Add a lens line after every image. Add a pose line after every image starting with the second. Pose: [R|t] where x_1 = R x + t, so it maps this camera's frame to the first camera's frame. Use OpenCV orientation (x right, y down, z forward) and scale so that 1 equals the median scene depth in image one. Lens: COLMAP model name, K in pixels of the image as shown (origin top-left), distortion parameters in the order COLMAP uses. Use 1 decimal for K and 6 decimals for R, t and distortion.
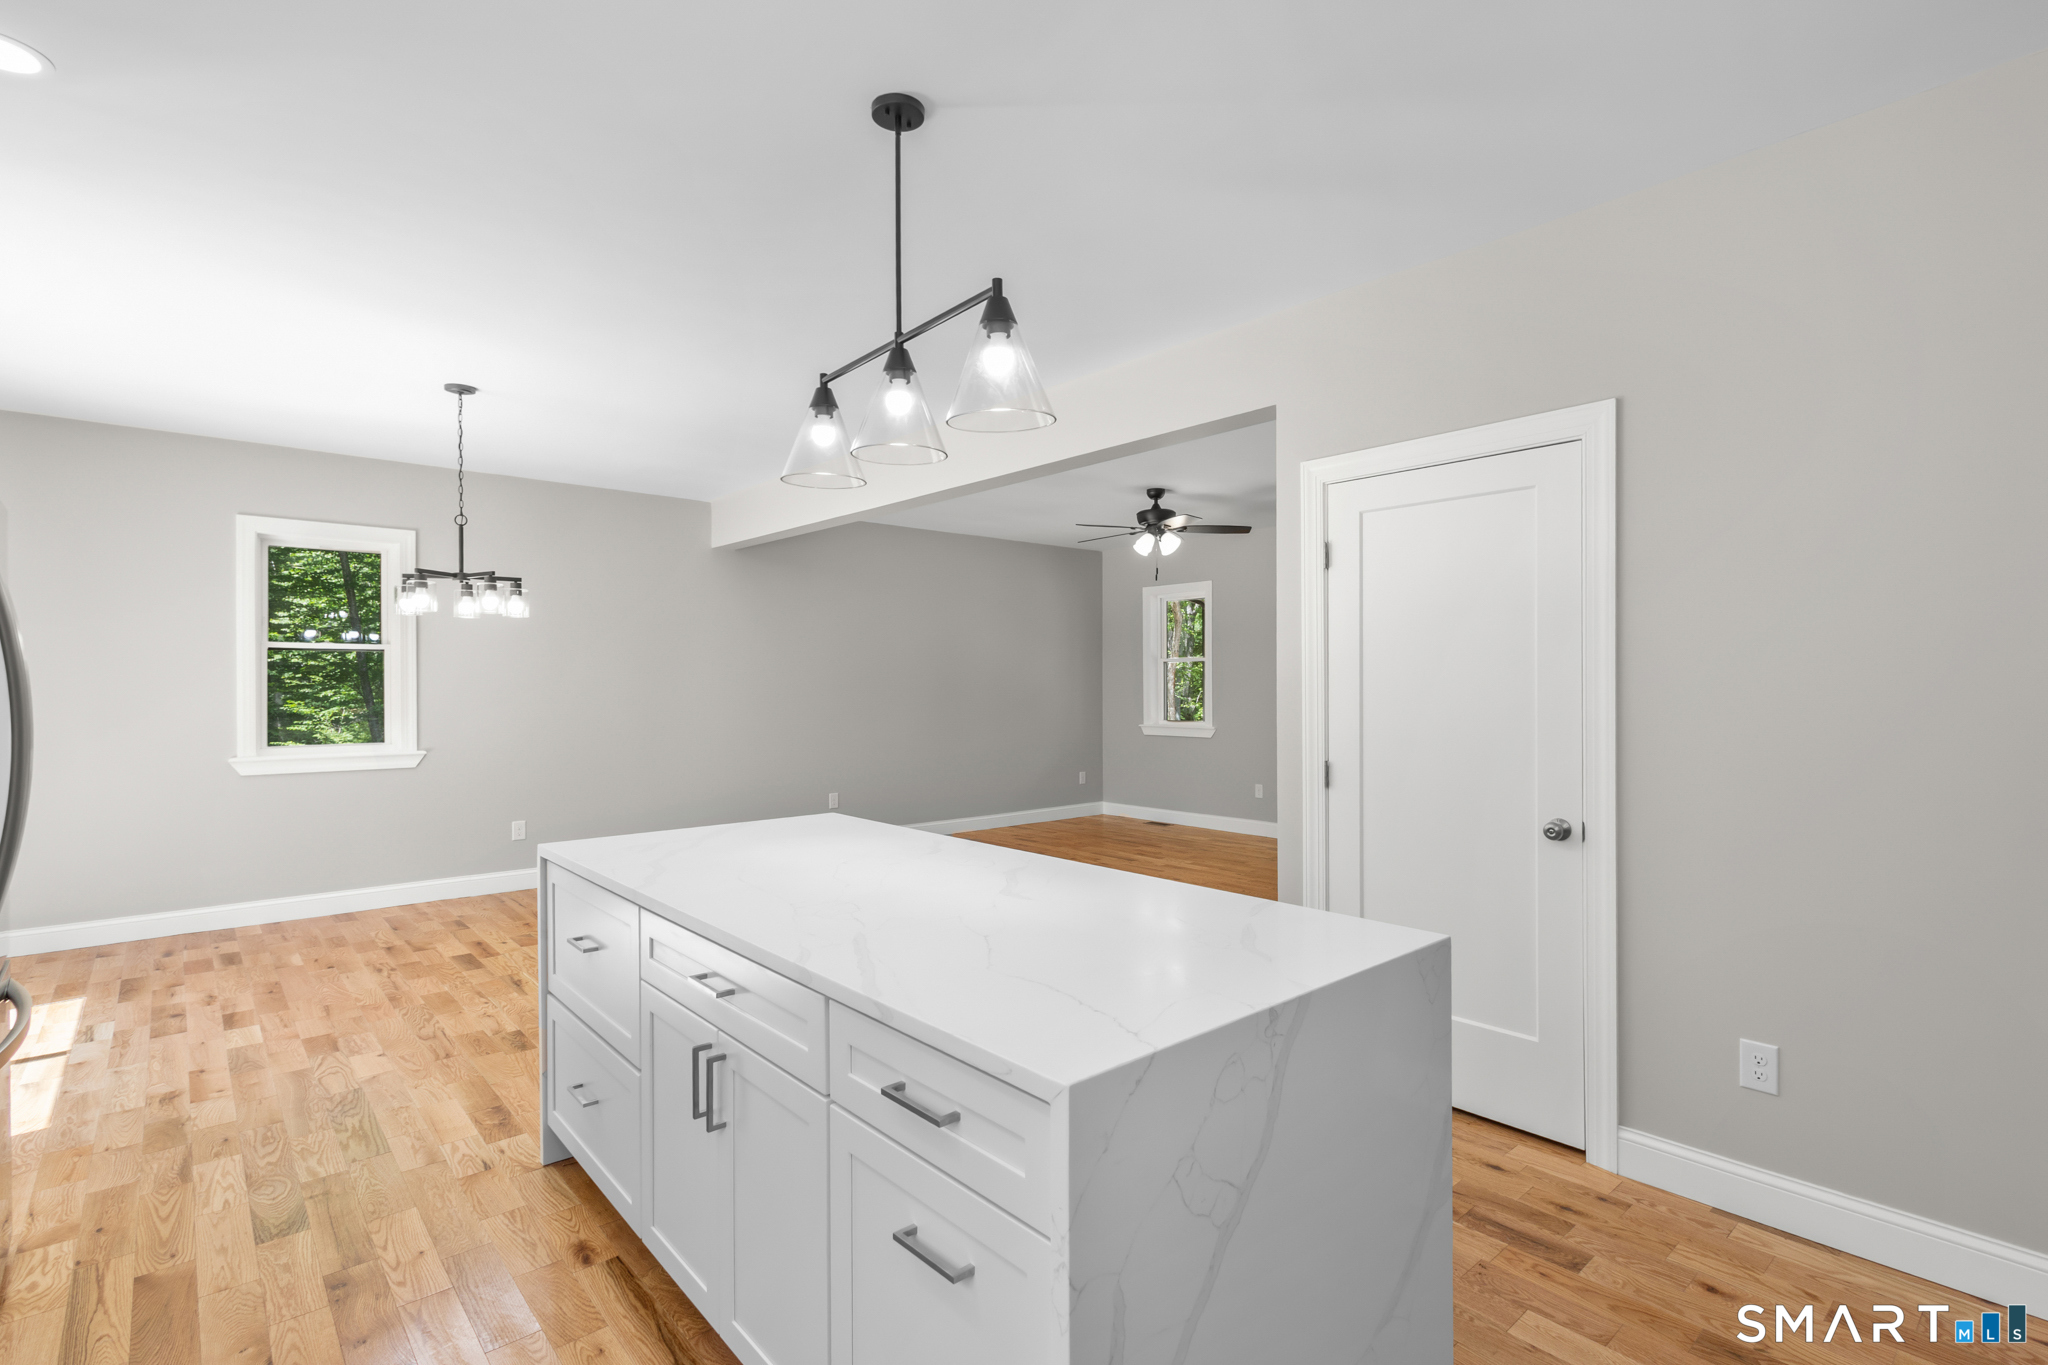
lens RADIAL K [[951.7, 0, 1030.0], [0, 951.7, 686.6], [0, 0, 1]] dist [0.000665, -0.000440]
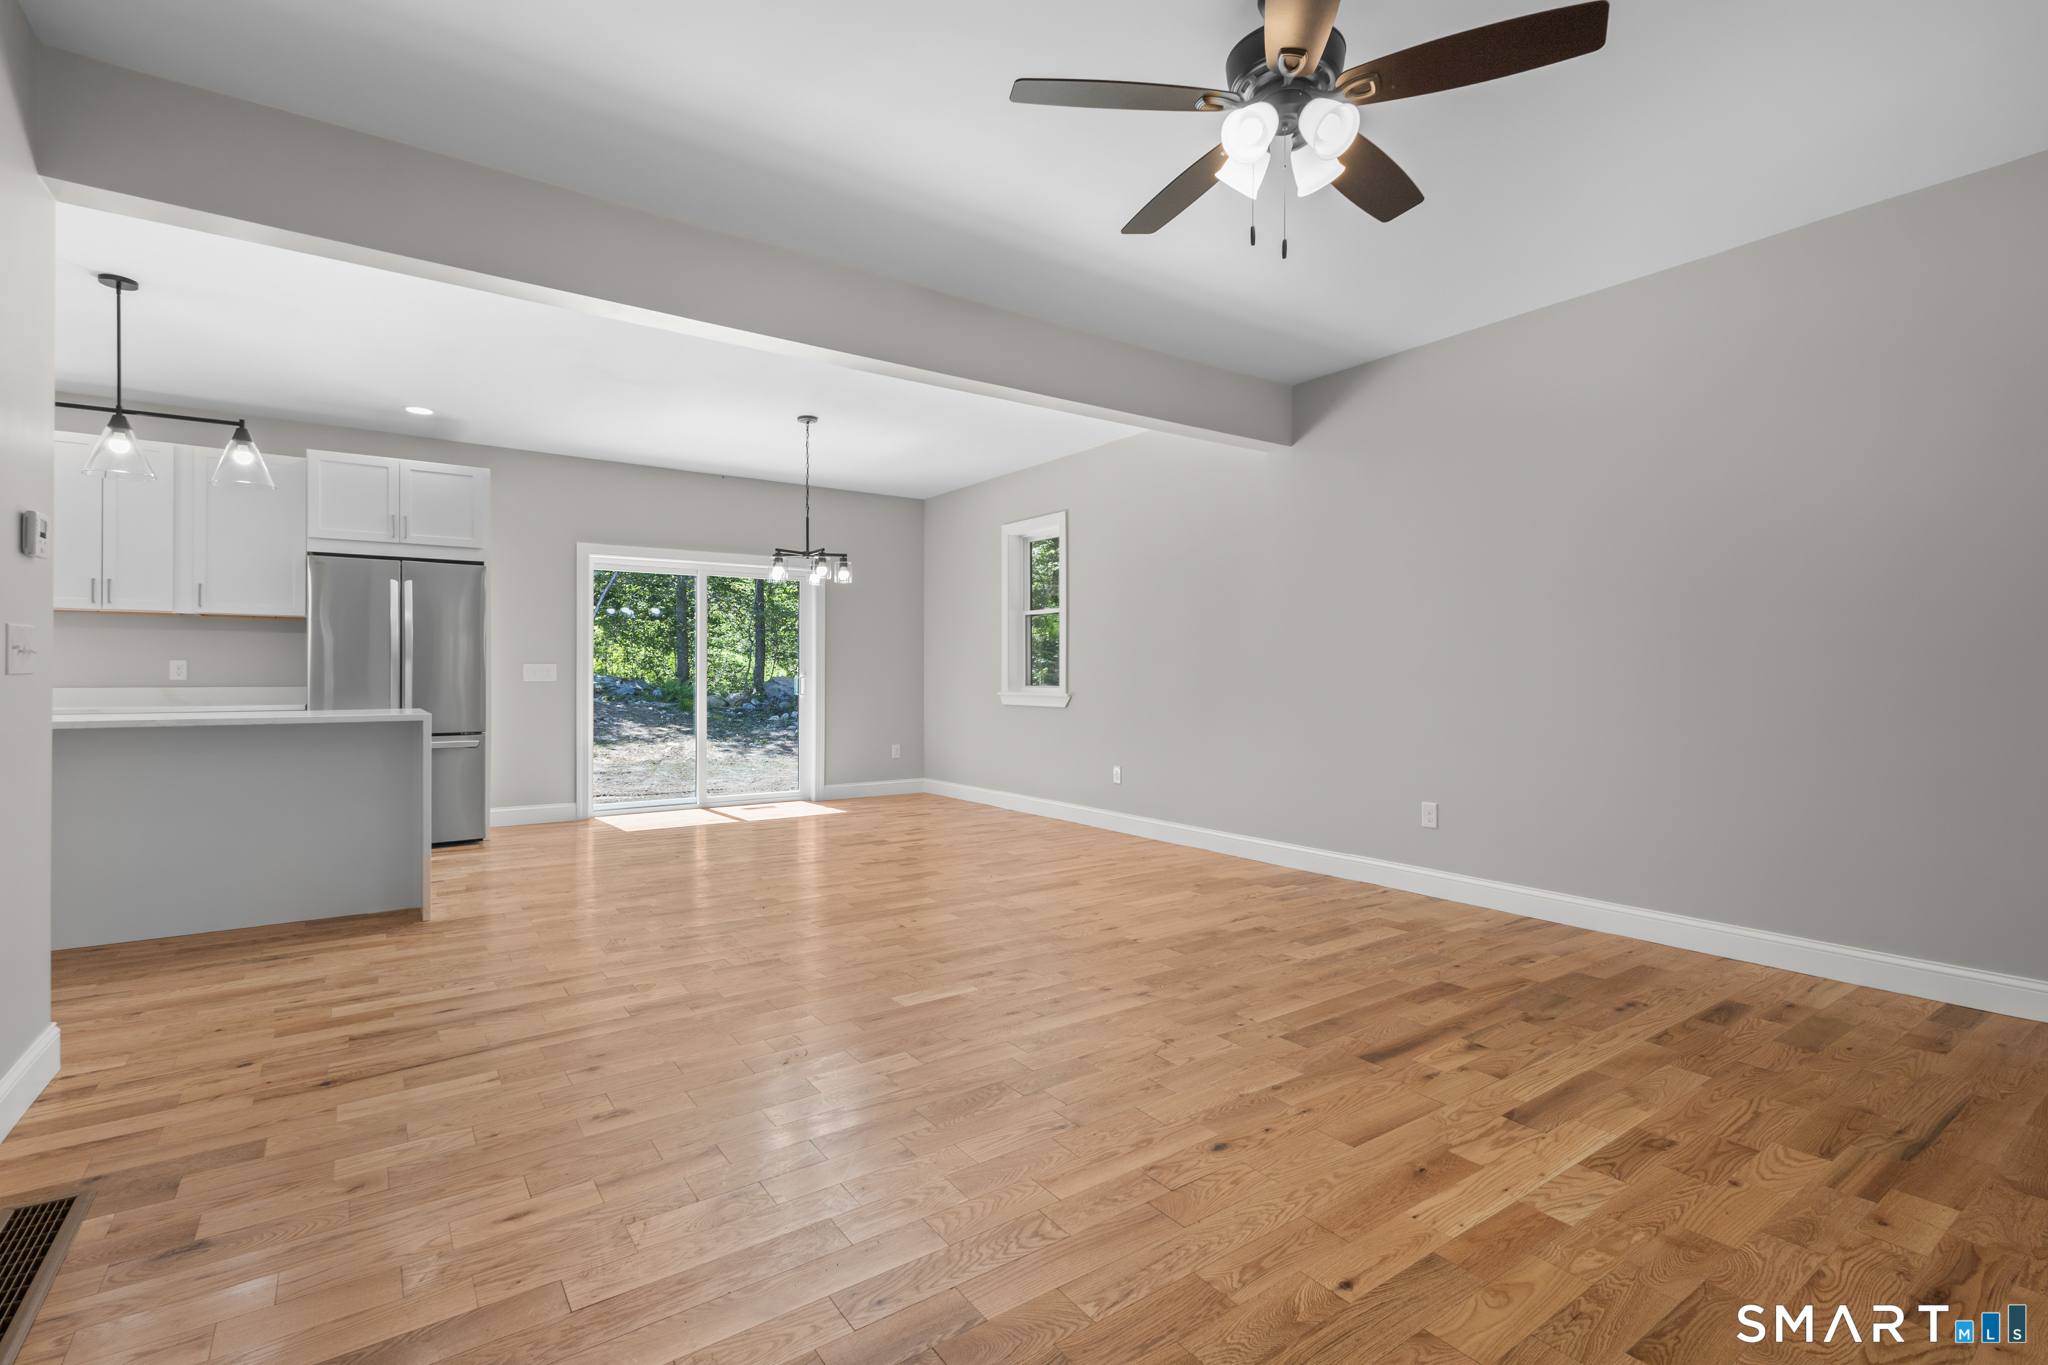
lens RADIAL K [[952.9, 0, 1024.0], [0, 952.9, 682.5], [0, 0, 1]] dist [0.008841, -0.000016]
pose [[-0.107335, 0.003686, -0.994216, 1.069443], [-0.006220, 0.999971, 0.004379, 0.086670], [0.994203, 0.006654, -0.107309, 2.096500]]
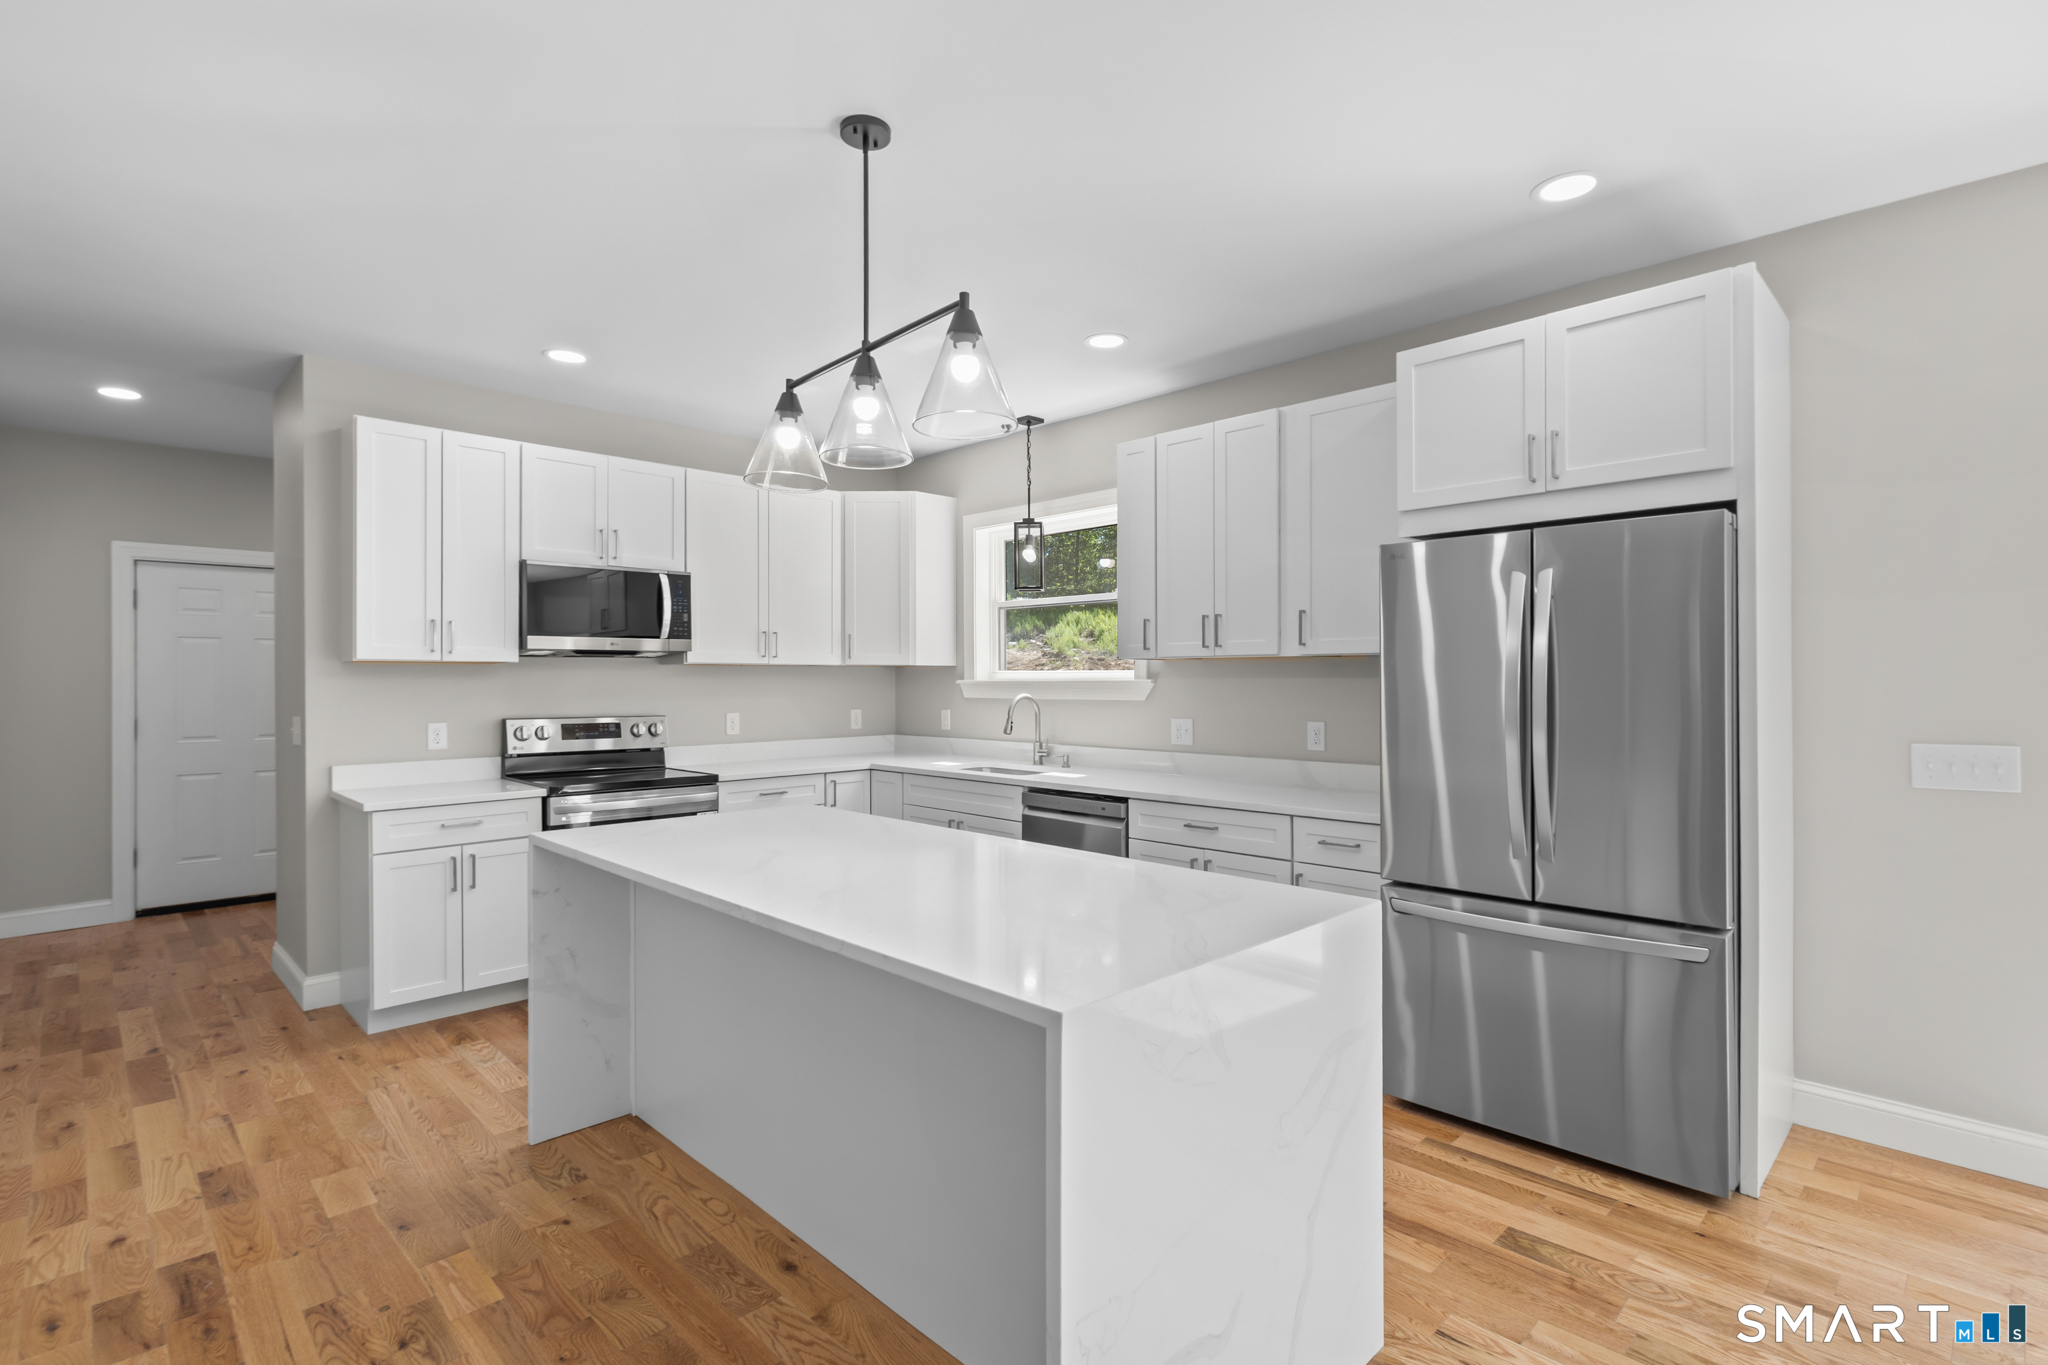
lens RADIAL K [[969.4, 0, 1042.1], [0, 969.4, 677.9], [0, 0, 1]] dist [0.004700, 0.000011]
pose [[-0.998260, 0.001997, -0.058940, -0.189788], [0.001679, 0.999984, 0.005444, -0.008335], [0.058950, 0.005336, -0.998247, 1.528282]]
